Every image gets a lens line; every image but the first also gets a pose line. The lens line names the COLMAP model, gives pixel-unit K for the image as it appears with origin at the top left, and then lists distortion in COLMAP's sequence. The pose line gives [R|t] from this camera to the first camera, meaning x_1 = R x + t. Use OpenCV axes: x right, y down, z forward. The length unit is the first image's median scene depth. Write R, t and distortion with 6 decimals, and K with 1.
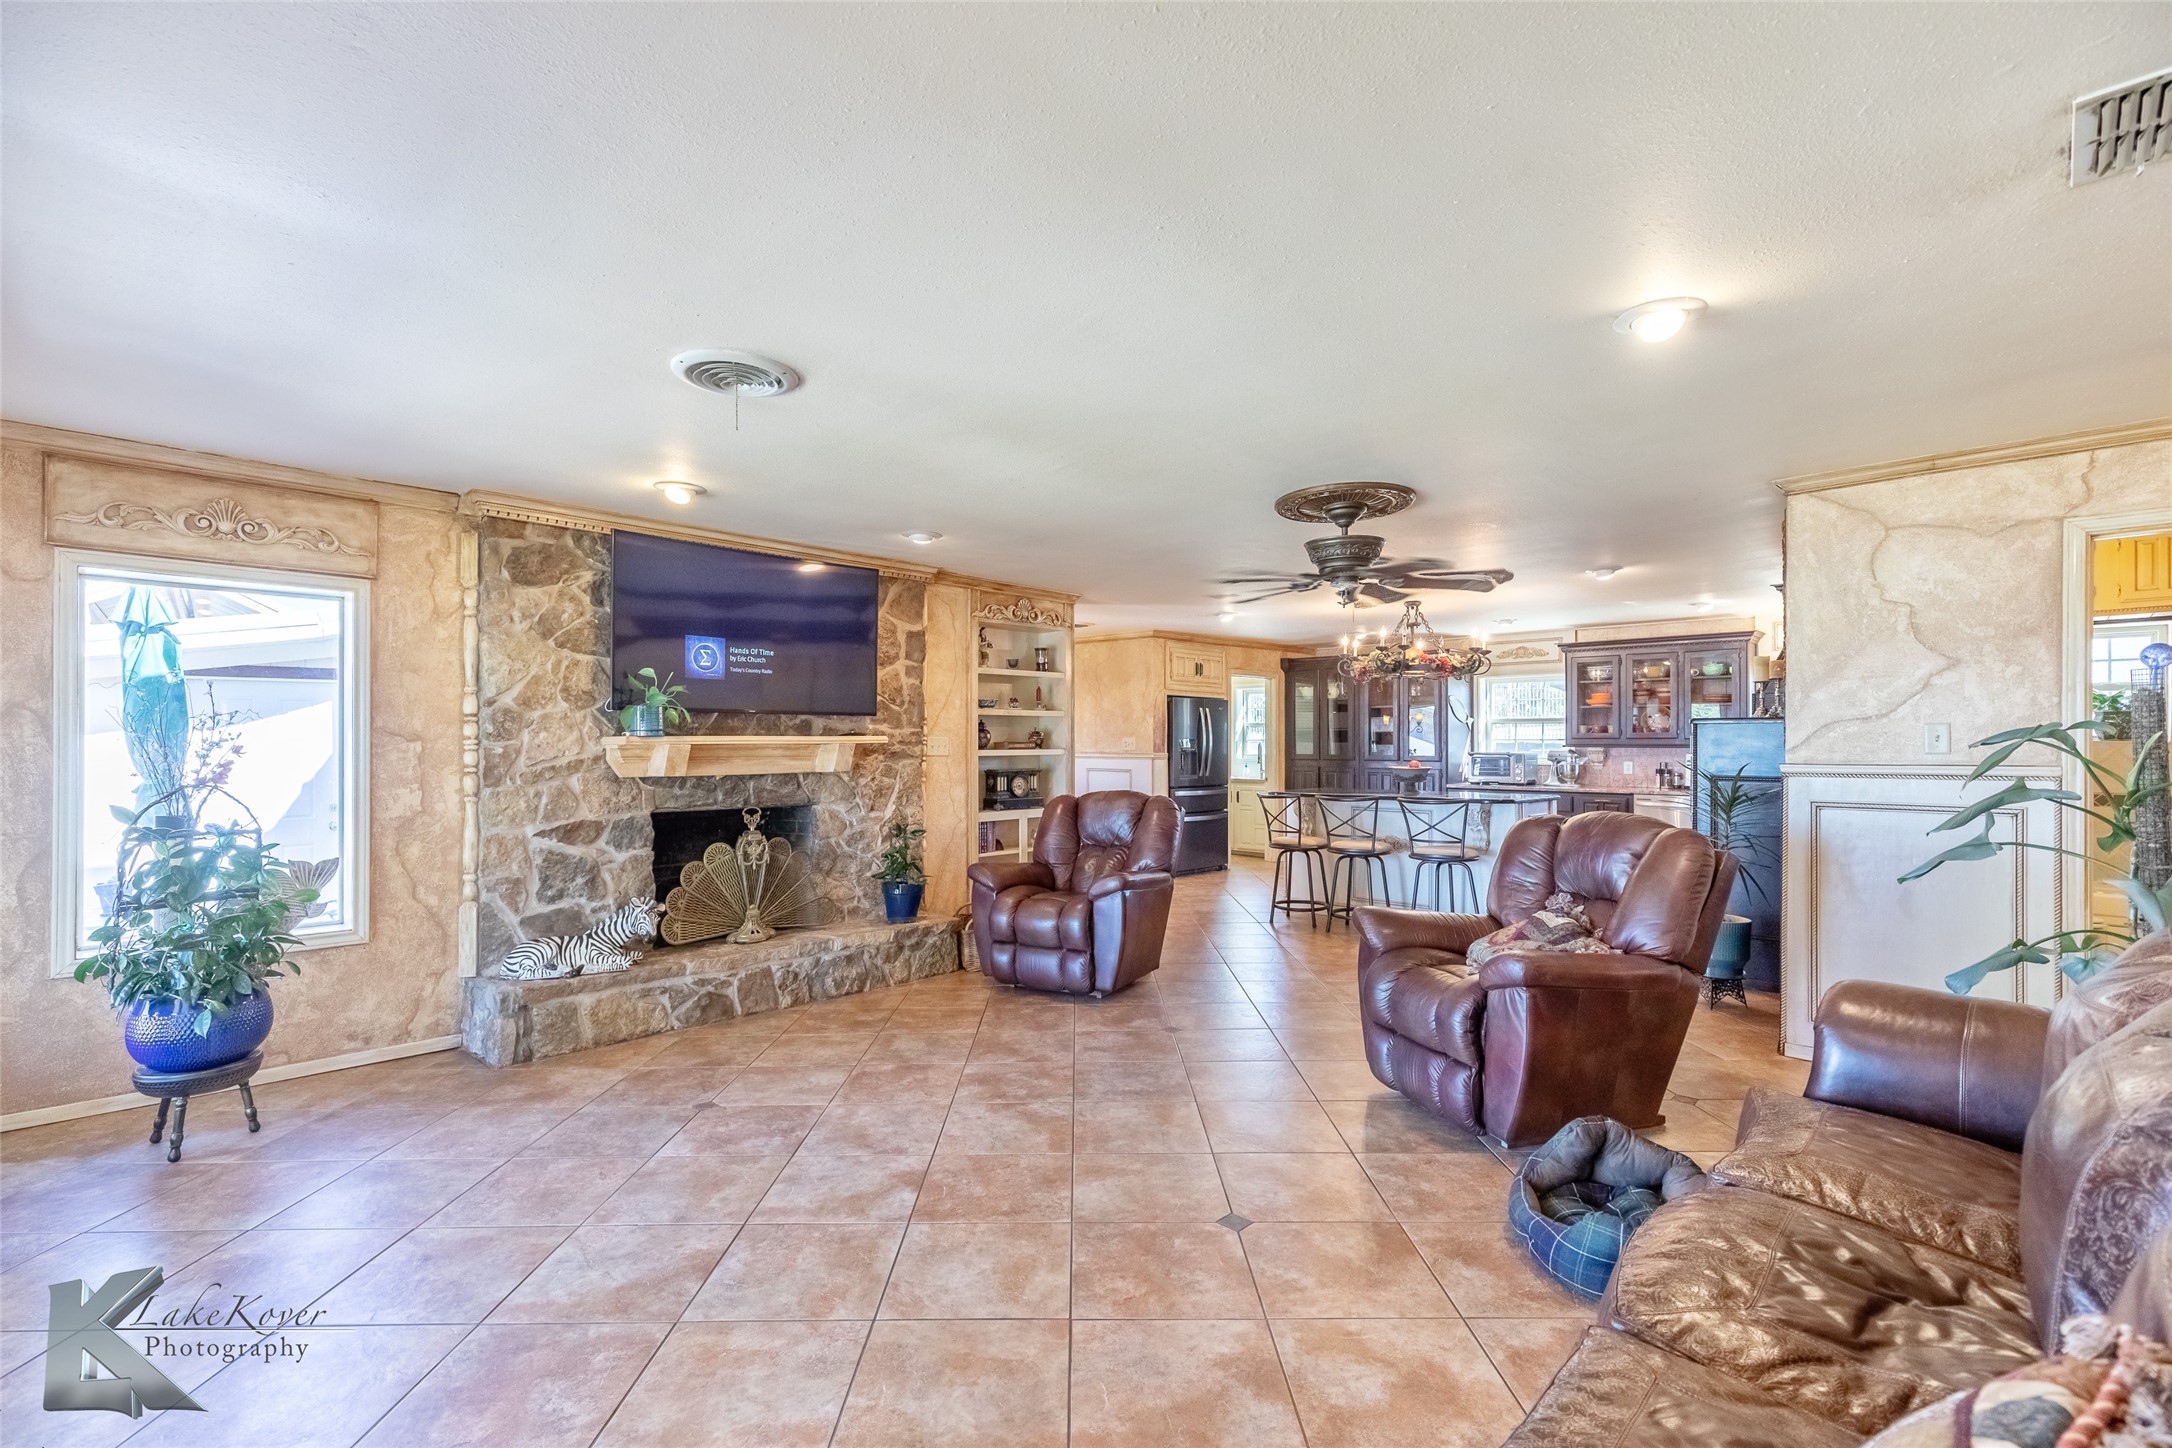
lens RADIAL K [[986.4, 0, 1061.2], [0, 986.4, 742.4], [0, 0, 1]] dist [0.000427, -0.000093]
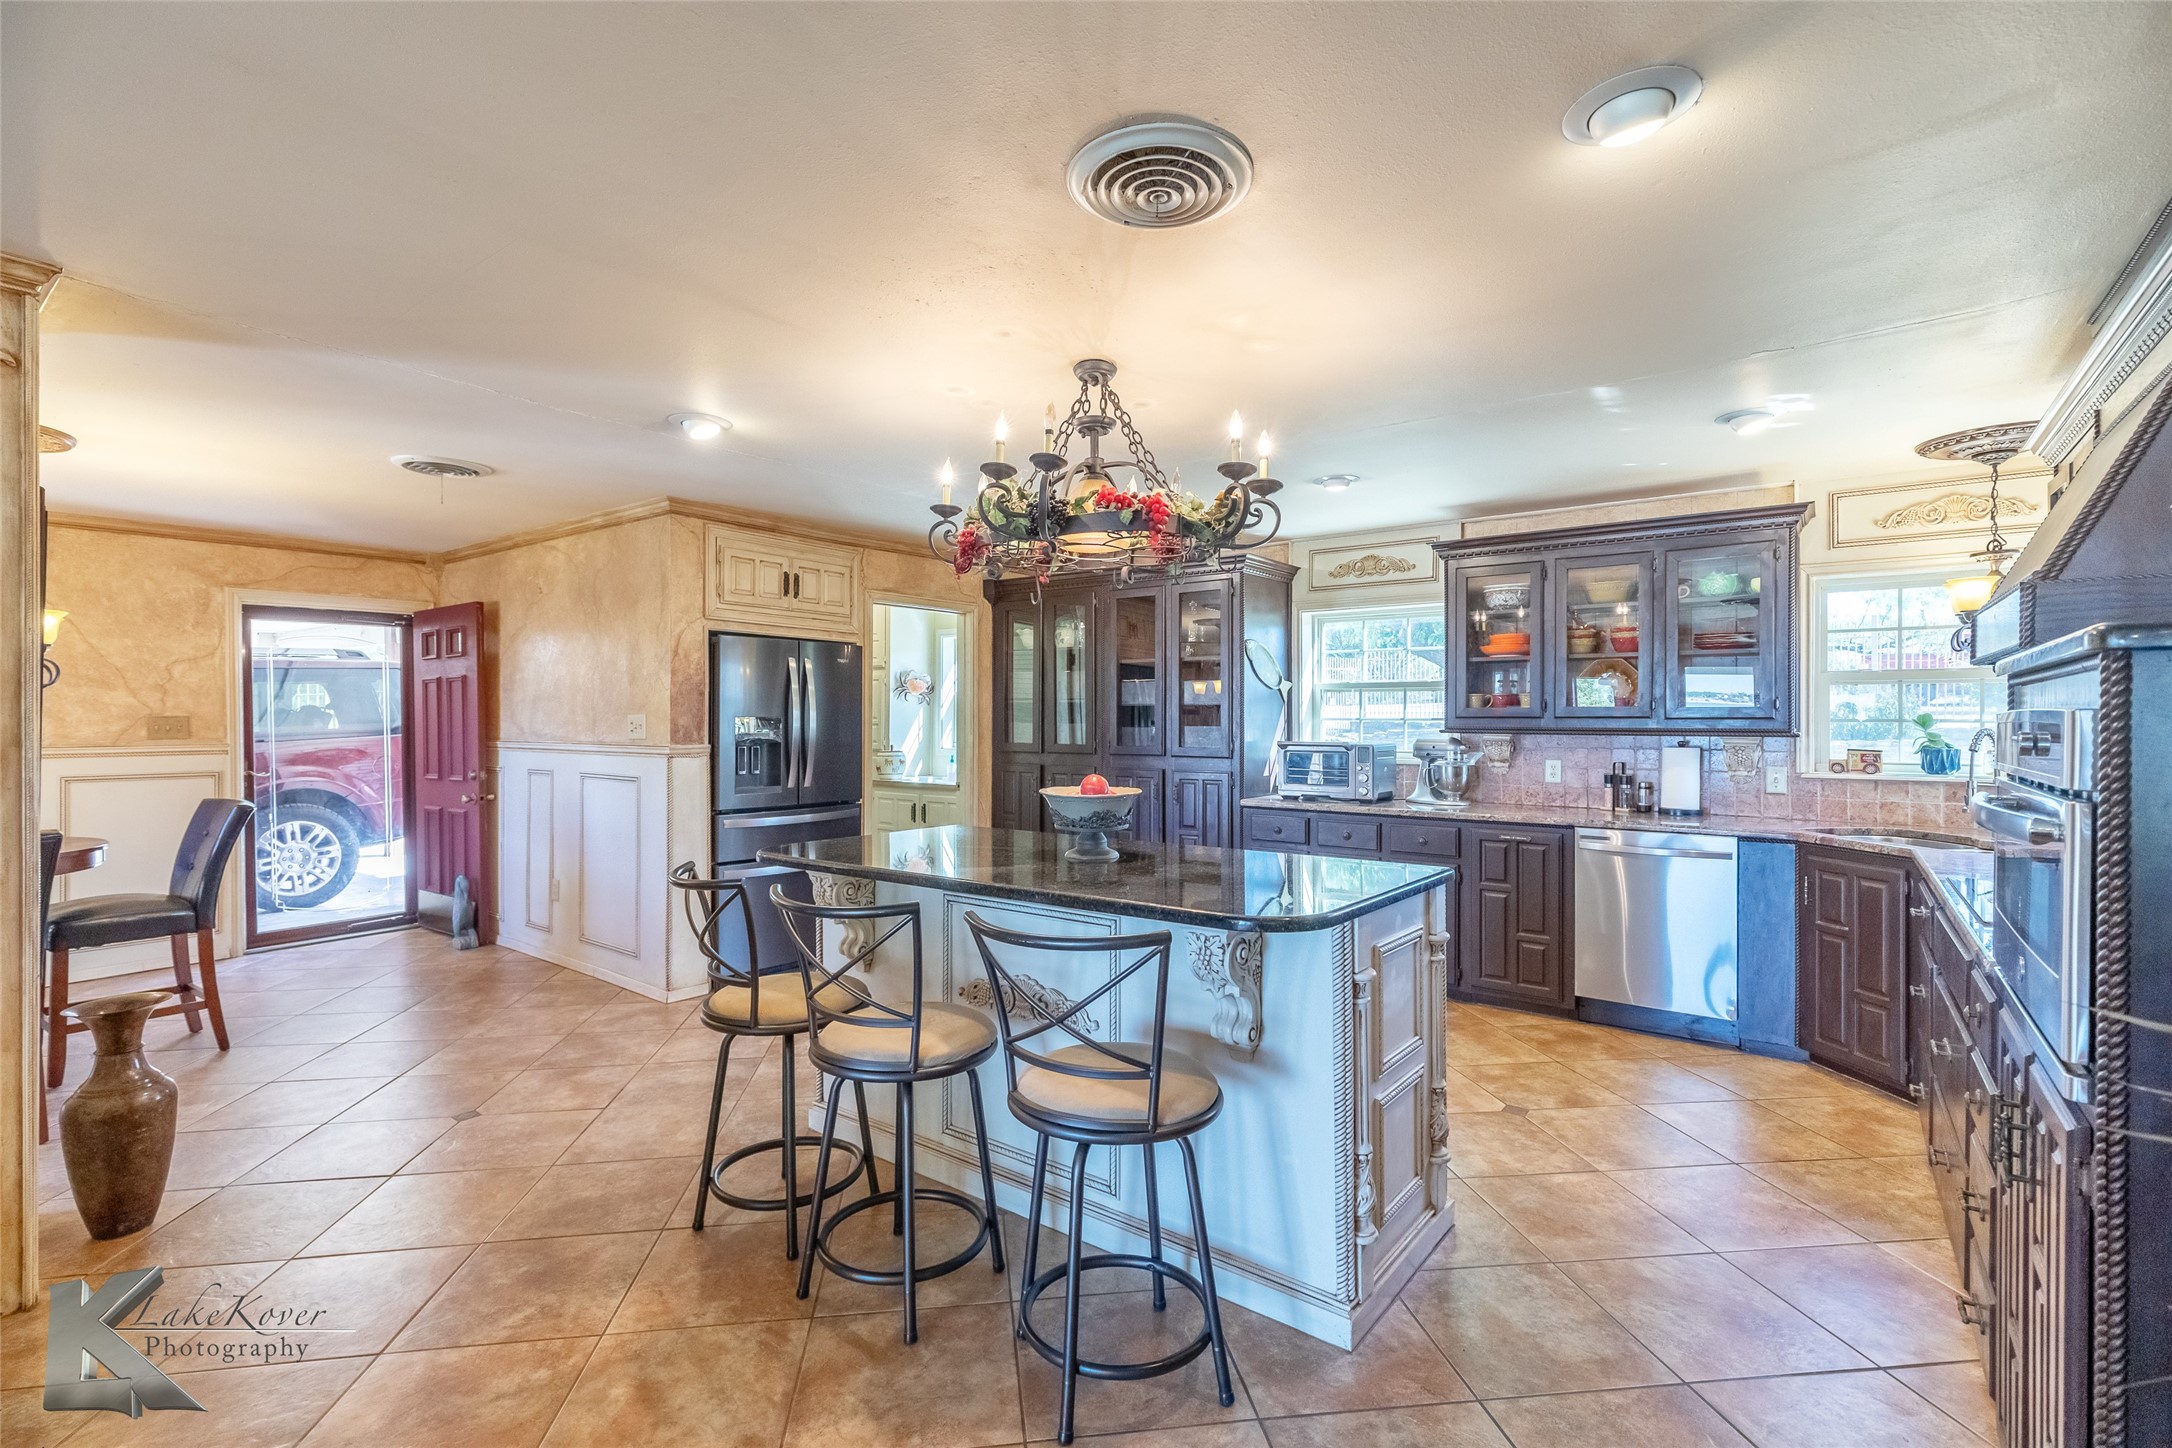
lens RADIAL K [[982.6, 0, 1088.6], [0, 982.6, 719.4], [0, 0, 1]] dist [0.012851, -0.000170]
pose [[0.989191, 0.001527, 0.146626, 0.234784], [-0.001414, 0.999999, -0.000879, -0.002130], [-0.146627, 0.000662, 0.989192, 0.486607]]
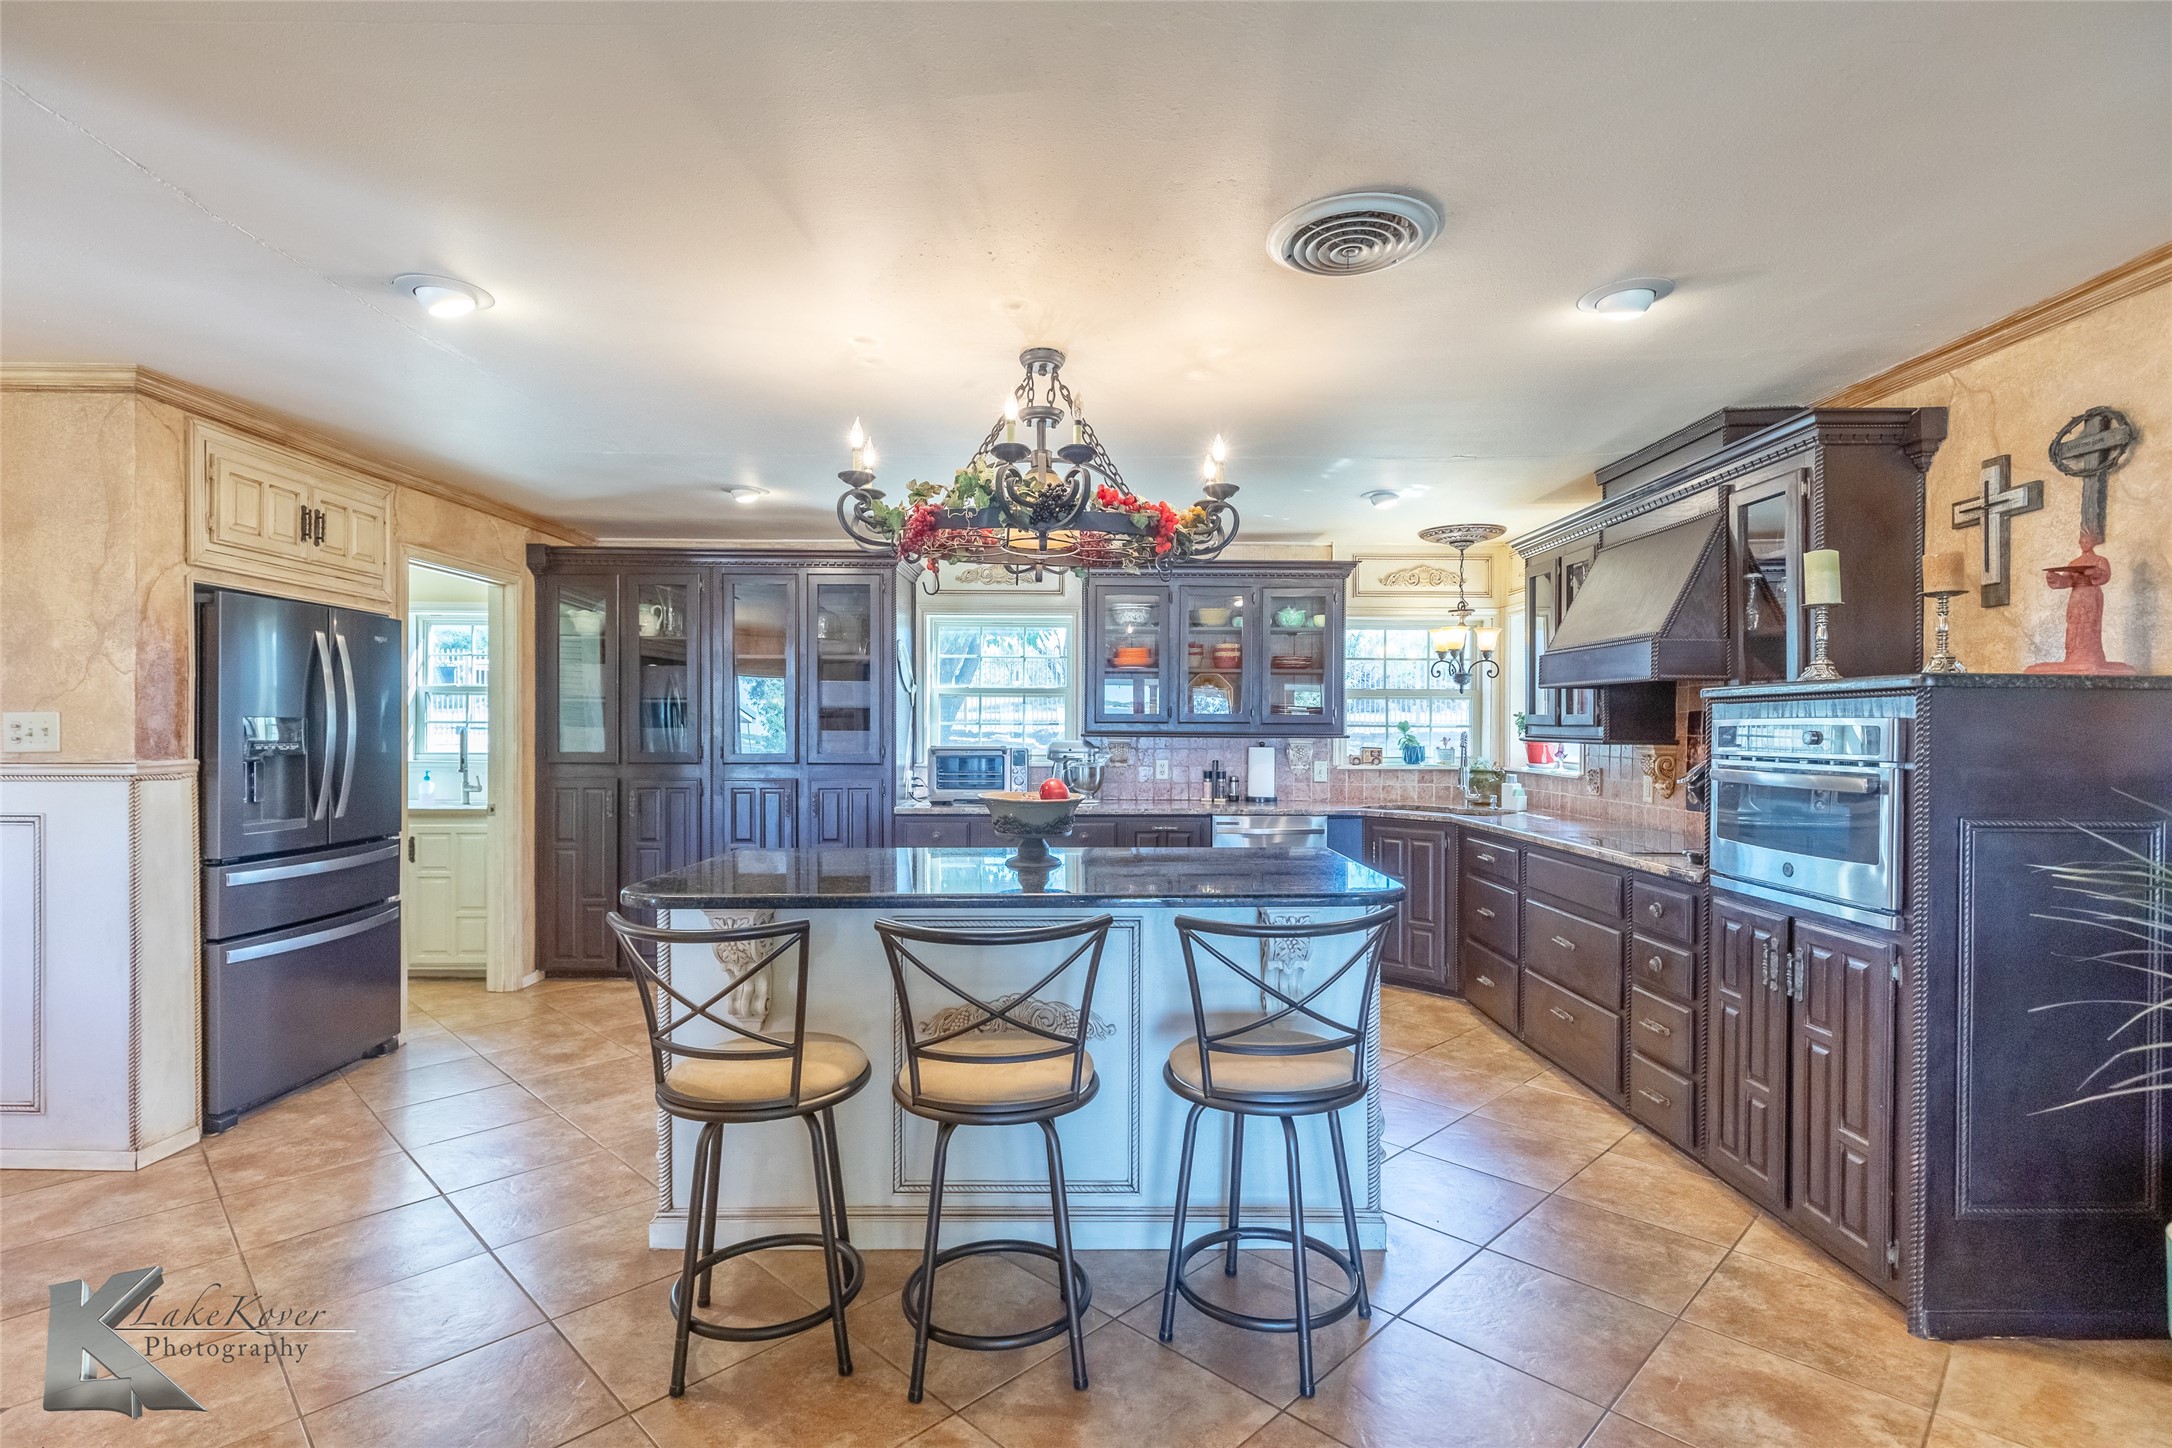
lens RADIAL K [[1036.9, 0, 1094.3], [0, 1036.9, 732.5], [0, 0, 1]] dist [-0.001086, 0.000307]
pose [[0.691523, -0.001514, 0.722353, 0.067525], [-0.003709, 0.999977, 0.005646, -0.001305], [-0.722345, -0.006584, 0.691502, 0.563259]]
